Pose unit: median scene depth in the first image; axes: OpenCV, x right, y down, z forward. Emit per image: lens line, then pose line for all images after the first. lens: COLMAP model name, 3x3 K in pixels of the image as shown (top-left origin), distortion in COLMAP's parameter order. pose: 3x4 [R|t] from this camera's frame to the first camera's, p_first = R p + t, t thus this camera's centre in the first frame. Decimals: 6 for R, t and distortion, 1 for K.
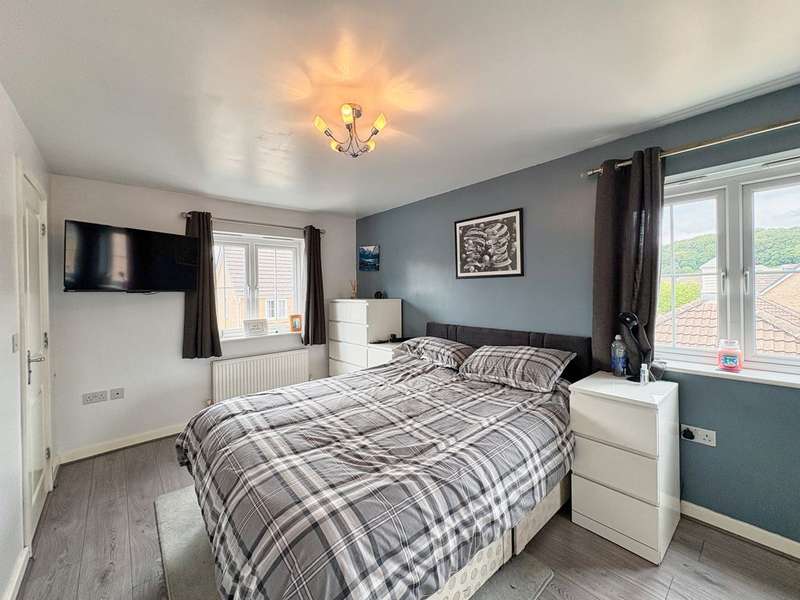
lens RADIAL K [[332.8, 0, 400.2], [0, 332.8, 283.5], [0, 0, 1]] dist [-0.001625, -0.000397]
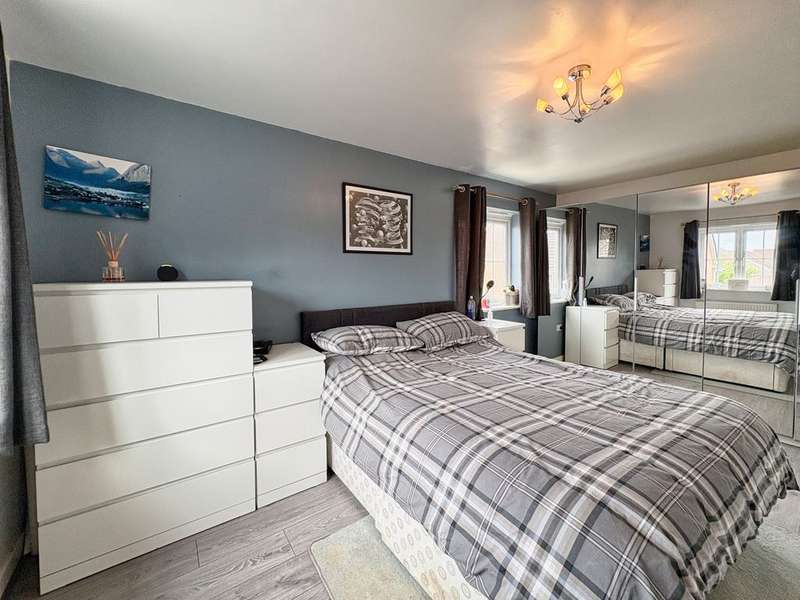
lens RADIAL K [[332.8, 0, 400.2], [0, 332.8, 283.5], [0, 0, 1]] dist [-0.001625, -0.000397]
pose [[0.075876, -0.029292, 0.996687, -0.697329], [-0.020235, 0.999317, 0.030910, 0.036806], [-0.996912, -0.022513, 0.075231, 0.865650]]
